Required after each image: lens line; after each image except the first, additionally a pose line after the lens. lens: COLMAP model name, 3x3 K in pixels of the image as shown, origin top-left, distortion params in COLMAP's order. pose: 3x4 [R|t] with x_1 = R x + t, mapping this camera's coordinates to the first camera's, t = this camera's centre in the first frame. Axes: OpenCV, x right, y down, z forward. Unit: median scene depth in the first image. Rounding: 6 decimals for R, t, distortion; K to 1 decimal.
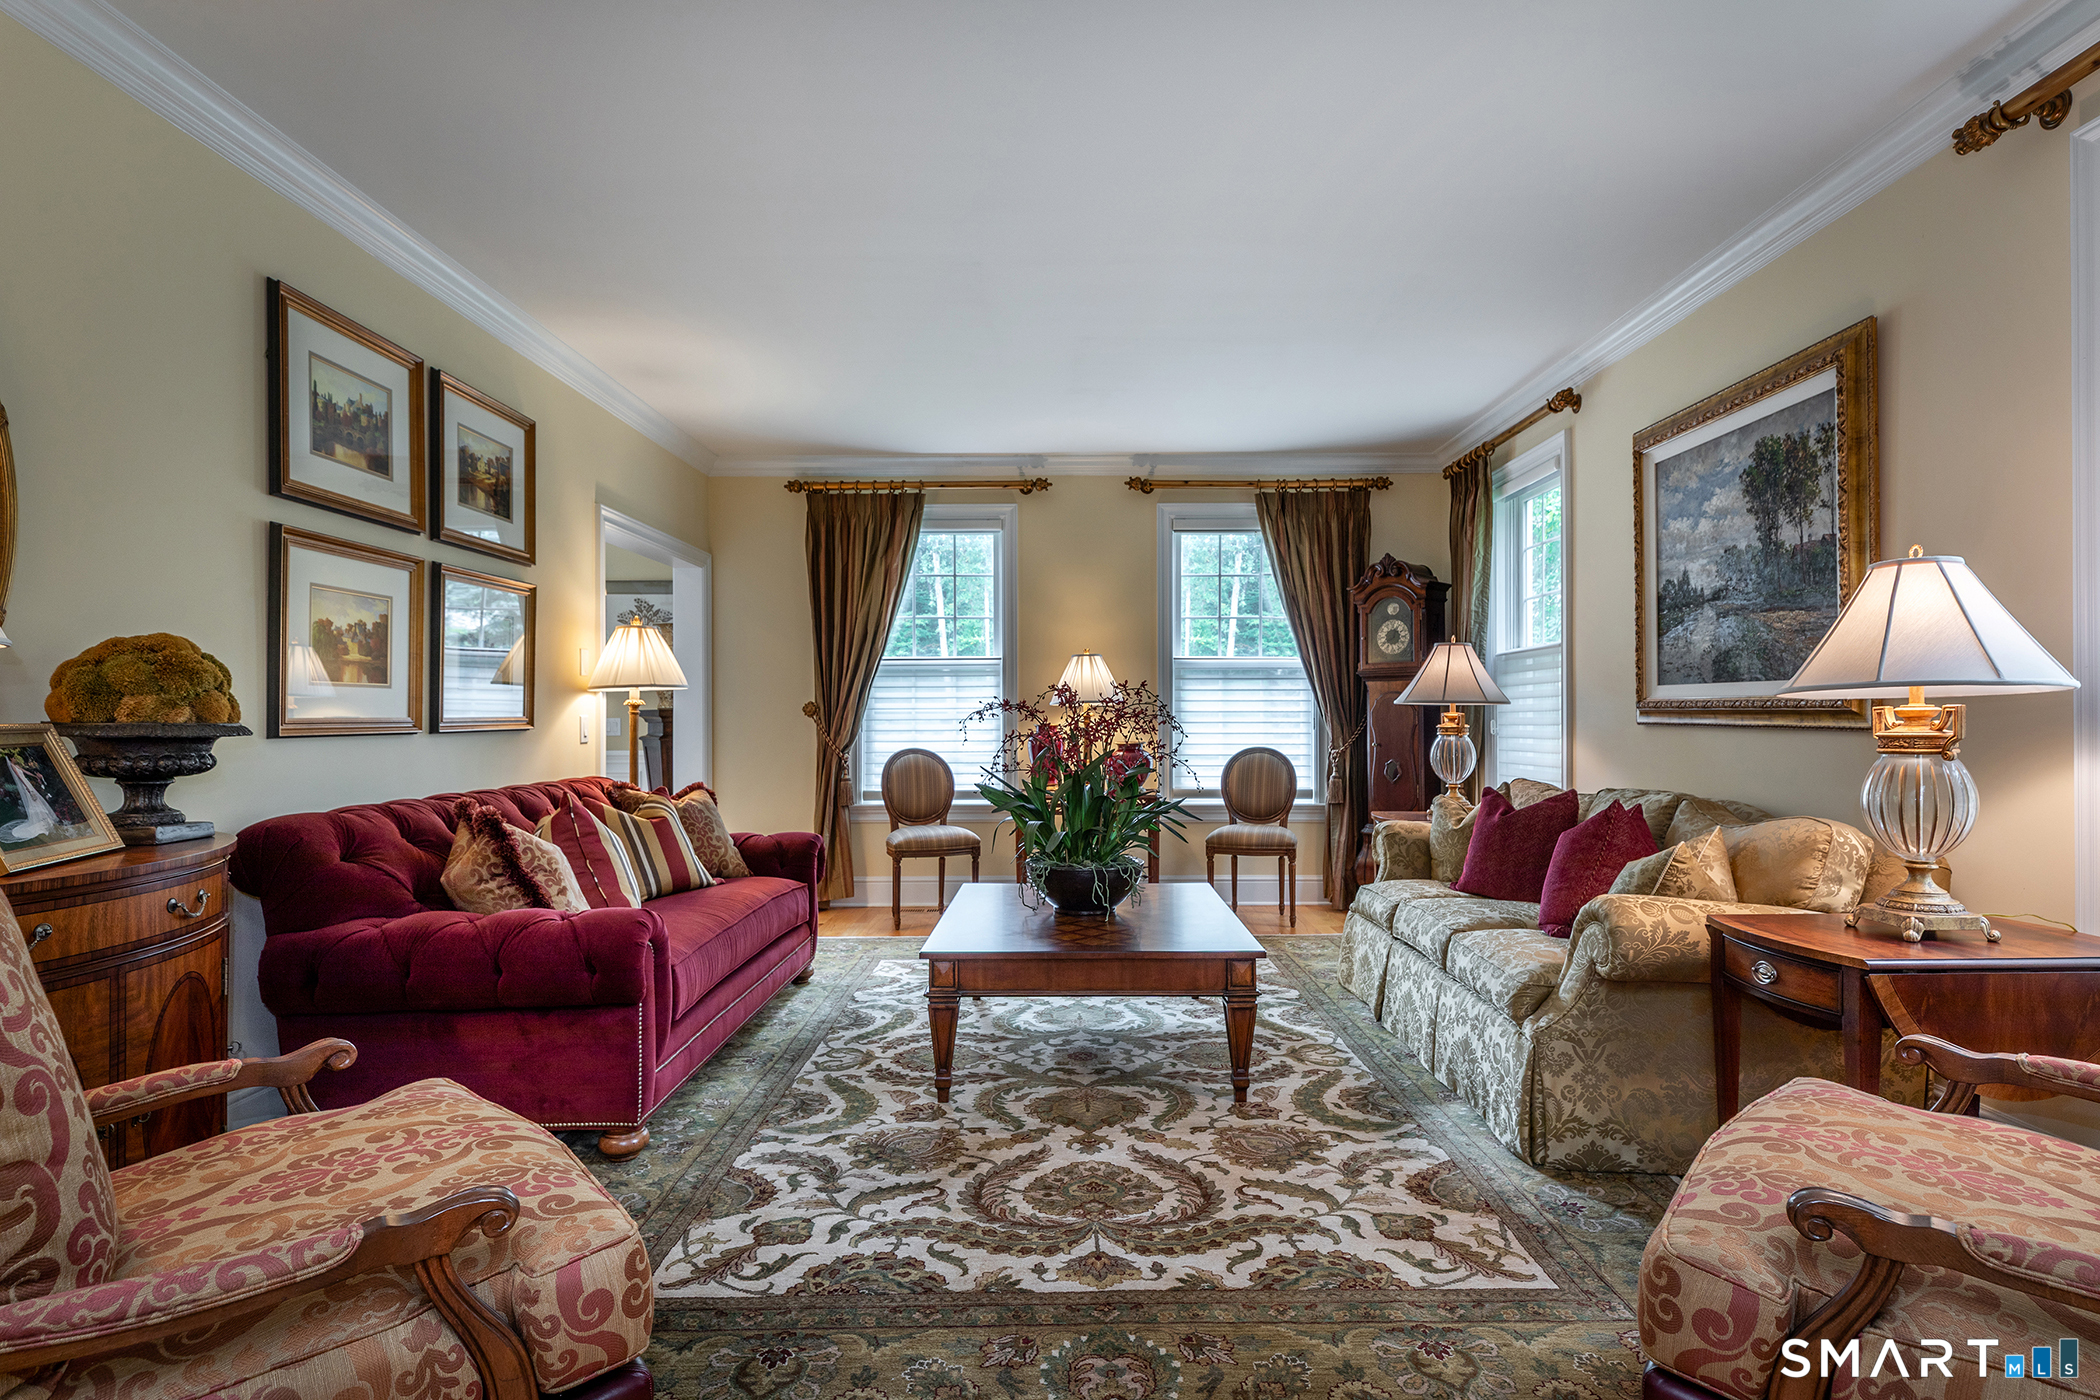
lens RADIAL K [[1205.0, 0, 1056.9], [0, 1205.0, 702.8], [0, 0, 1]] dist [0.001219, 0.000152]
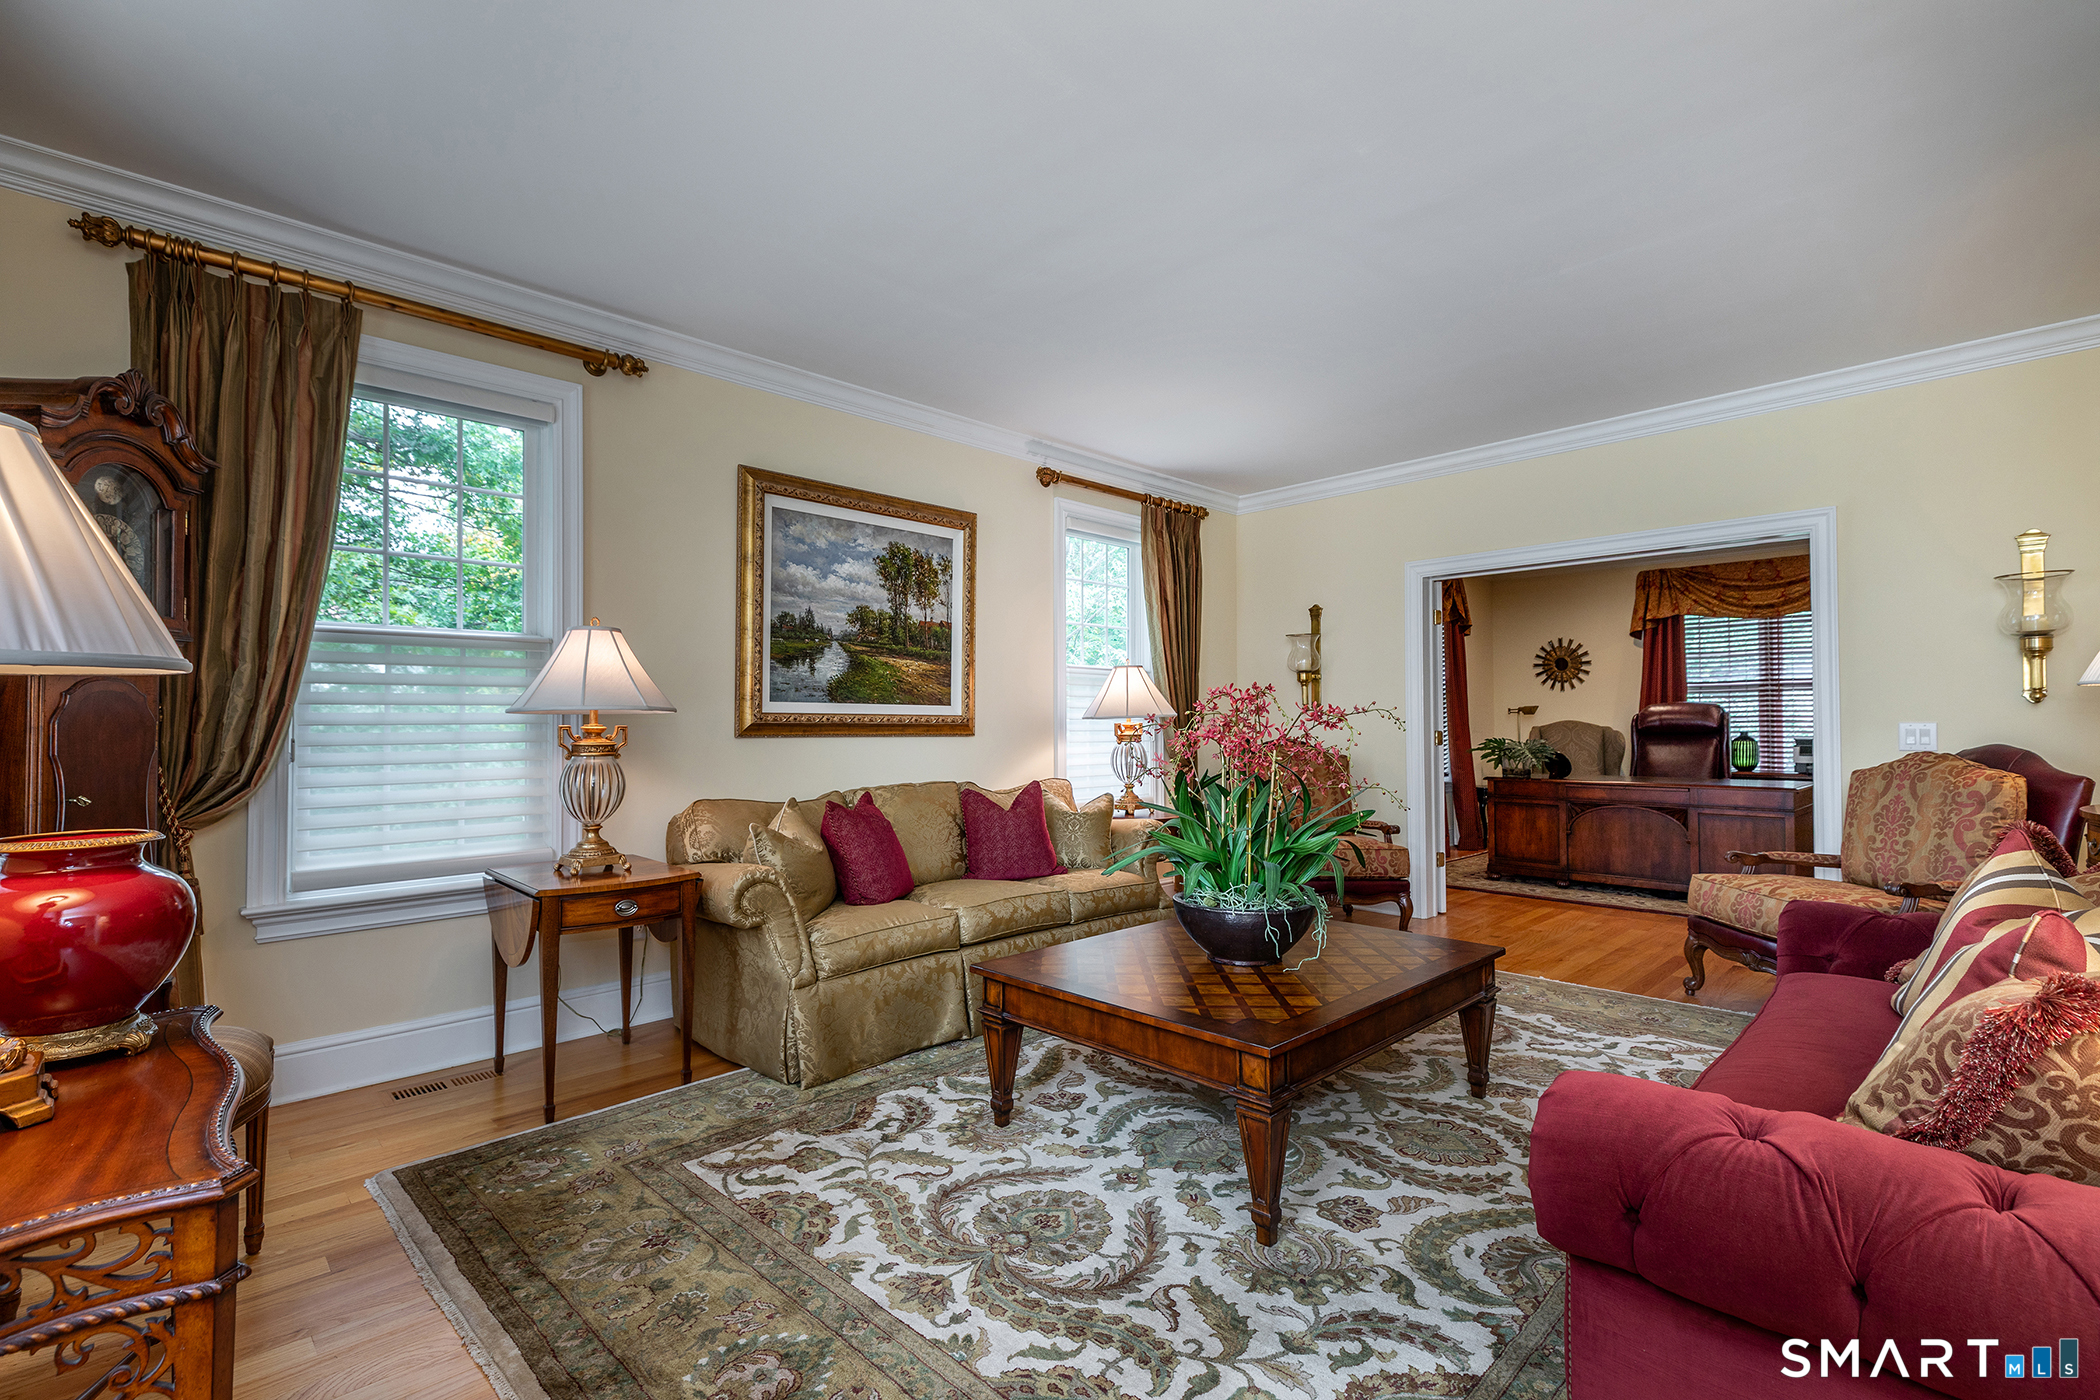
lens RADIAL K [[954.3, 0, 1058.8], [0, 954.3, 705.6], [0, 0, 1]] dist [0.015543, 0.000219]
pose [[-0.726221, 0.014350, 0.687312, -0.396034], [-0.004880, 0.999649, -0.026028, 0.014018], [-0.687444, -0.022256, -0.725896, 1.813715]]
